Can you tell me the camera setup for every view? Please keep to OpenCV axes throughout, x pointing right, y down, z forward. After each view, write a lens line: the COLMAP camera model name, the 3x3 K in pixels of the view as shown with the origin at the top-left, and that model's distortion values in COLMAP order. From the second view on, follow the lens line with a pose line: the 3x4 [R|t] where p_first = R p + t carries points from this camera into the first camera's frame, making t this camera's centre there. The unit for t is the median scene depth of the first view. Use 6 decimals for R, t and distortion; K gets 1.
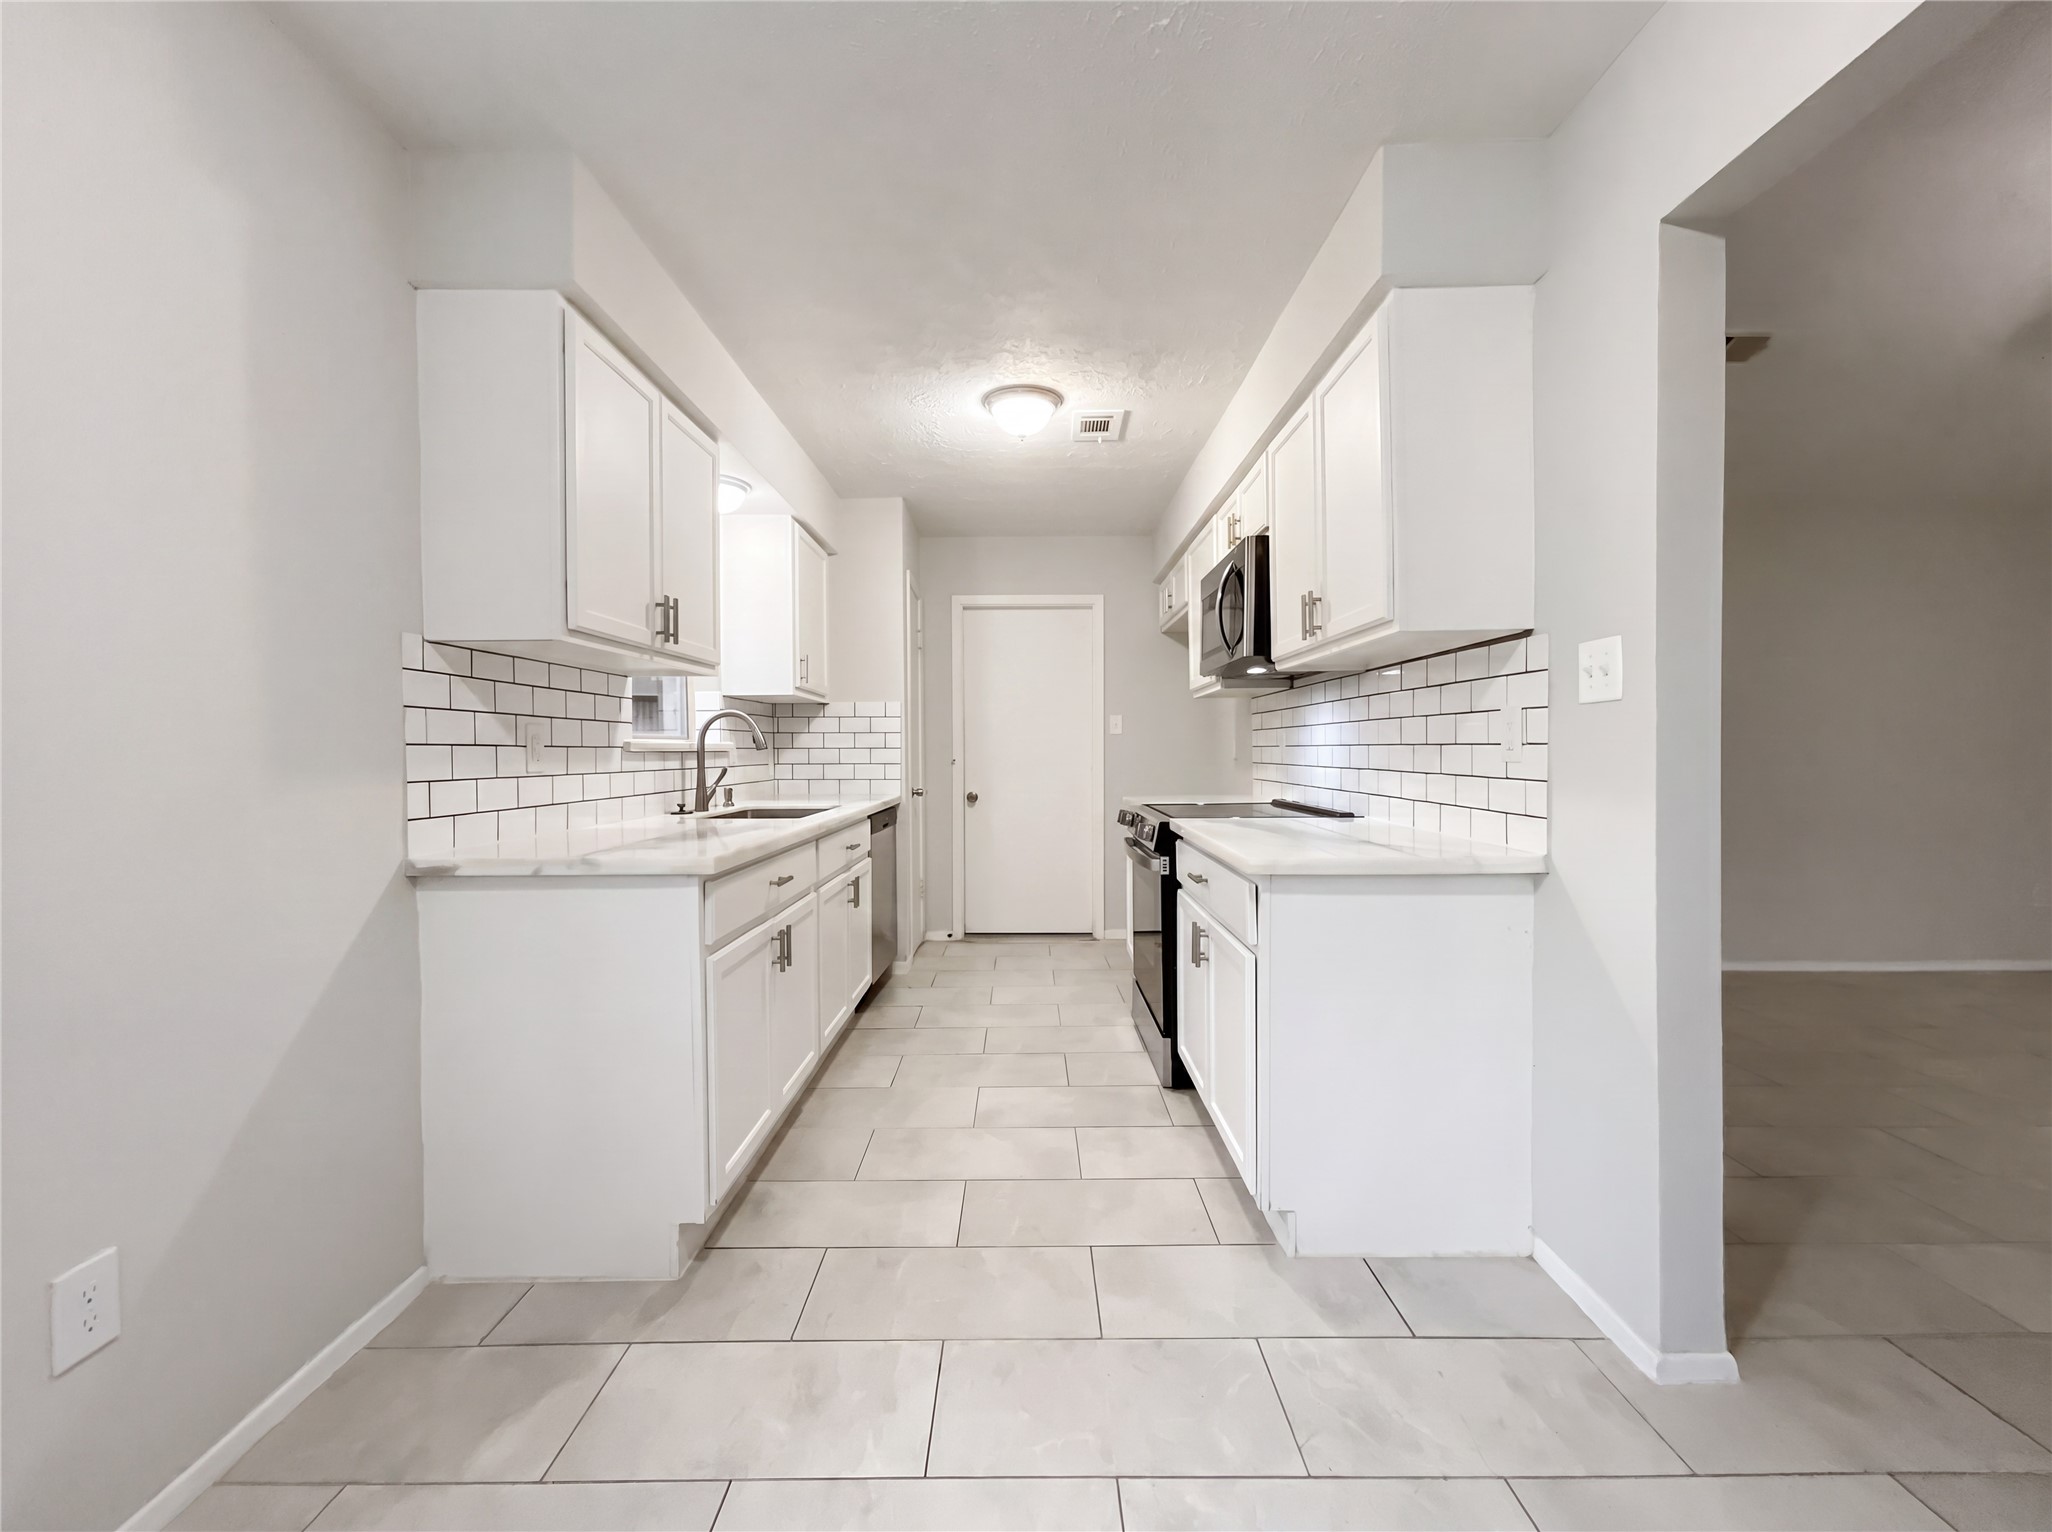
lens RADIAL K [[832.9, 0, 1023.4], [0, 832.9, 764.6], [0, 0, 1]] dist [-0.009215, 0.000200]
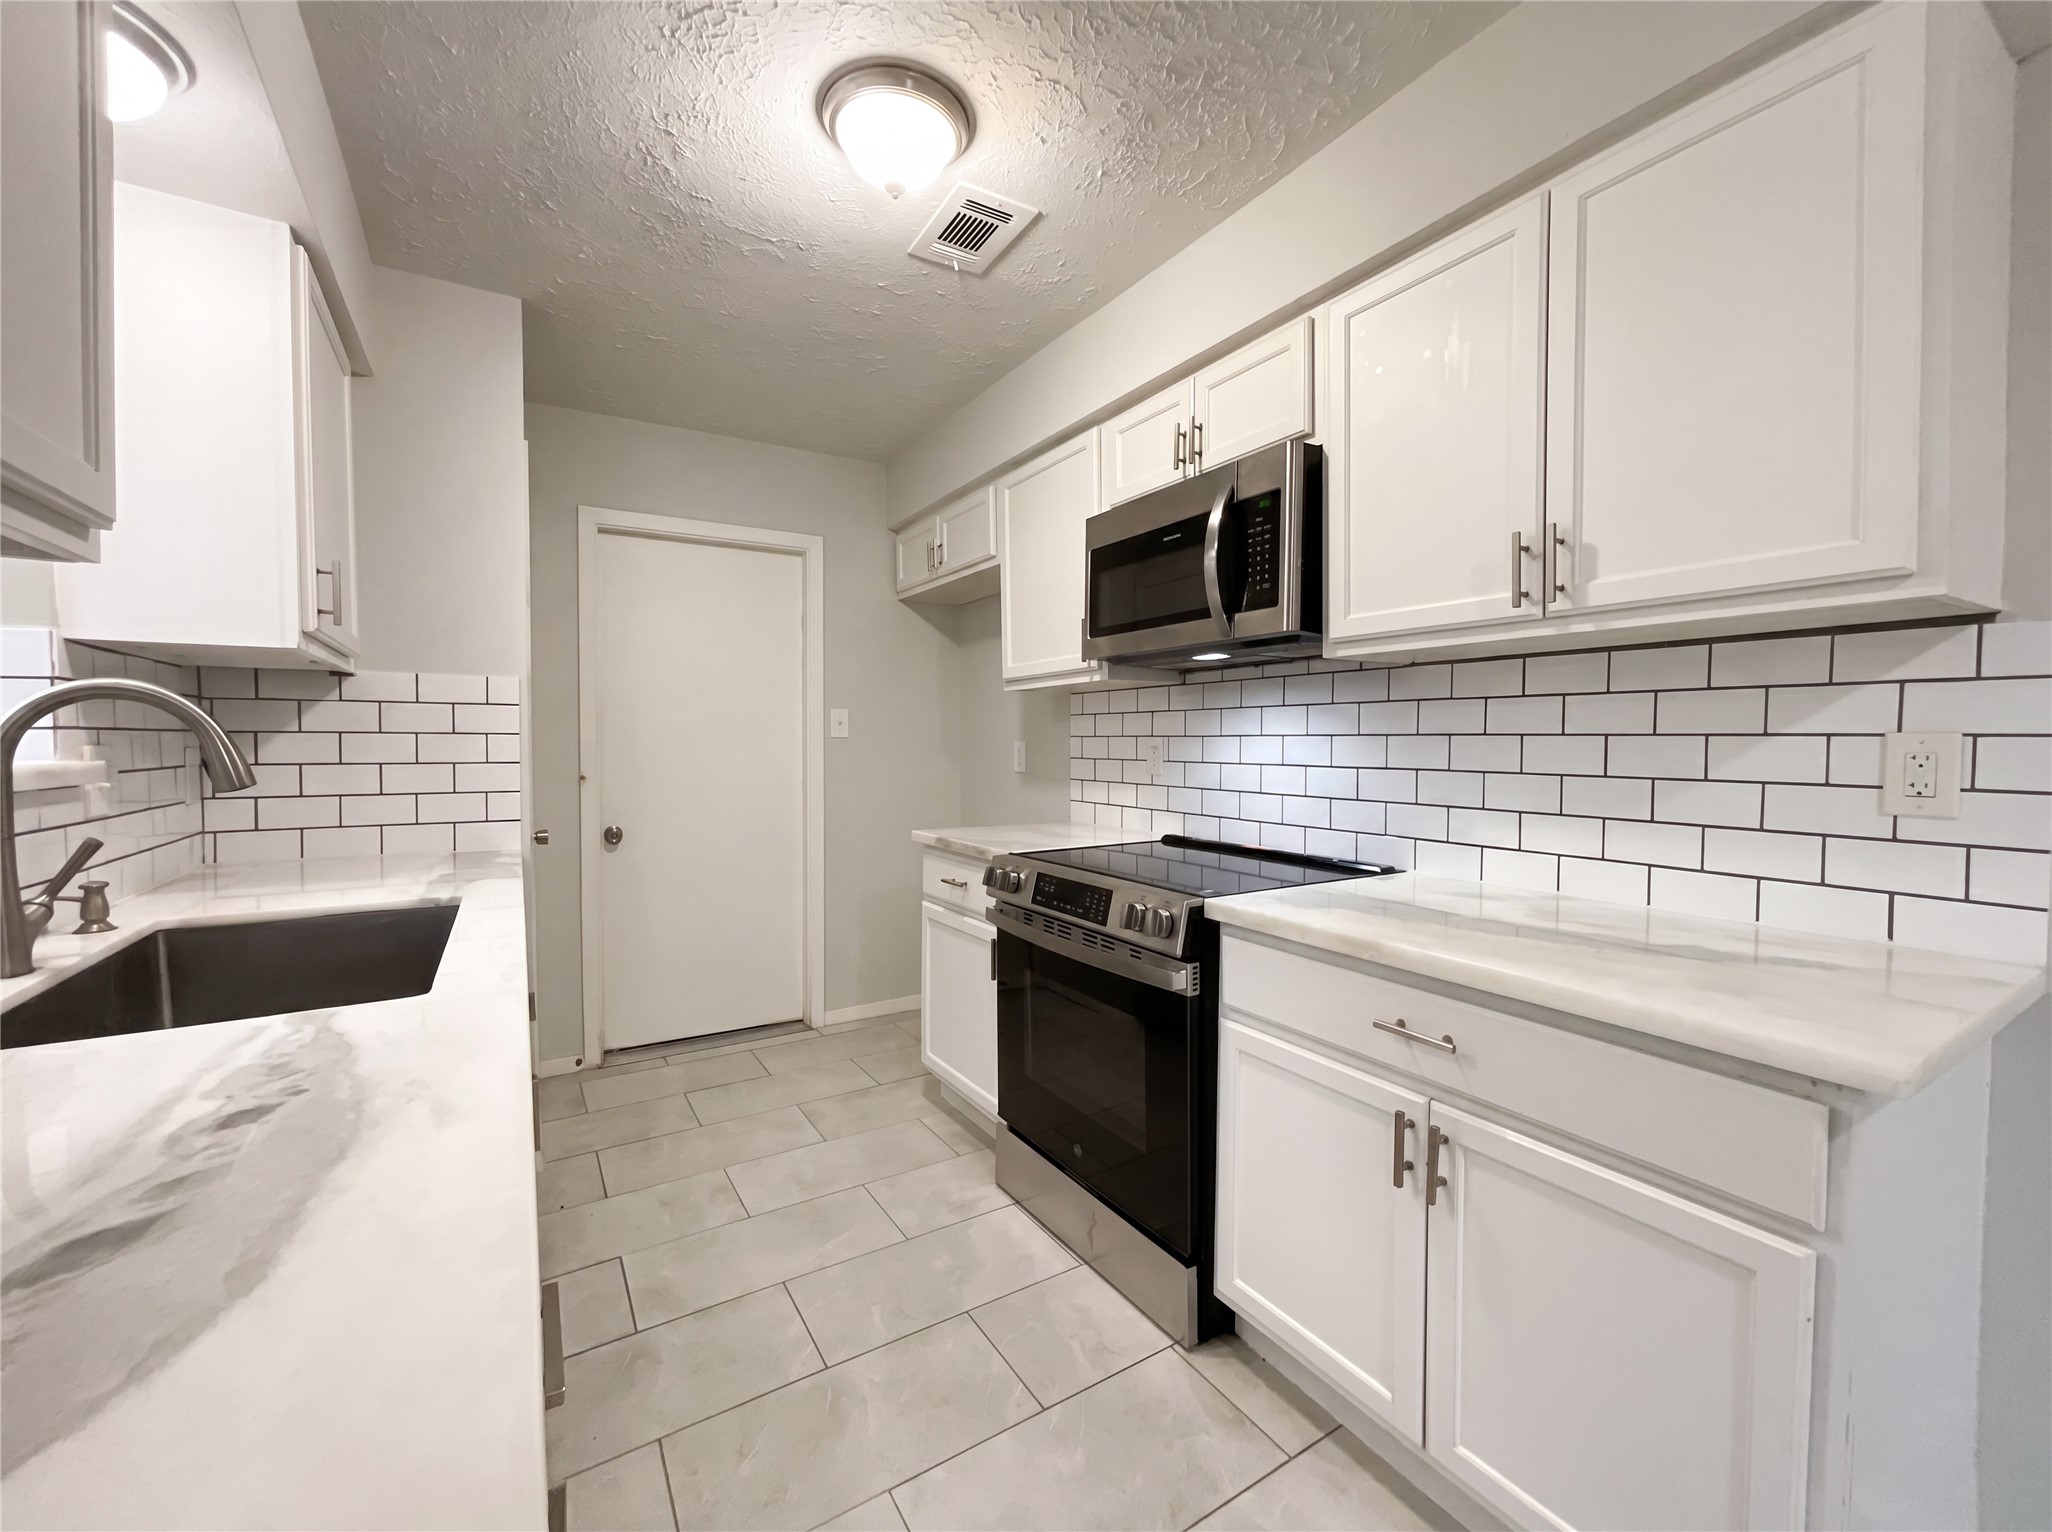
lens RADIAL K [[830.4, 0, 1029.9], [0, 830.4, 767.6], [0, 0, 1]] dist [-0.001382, 0.000260]
pose [[0.846963, -0.010499, 0.531548, -0.189257], [0.002960, 0.999883, 0.015034, -0.029017], [-0.531644, -0.011160, 0.846895, 0.447428]]
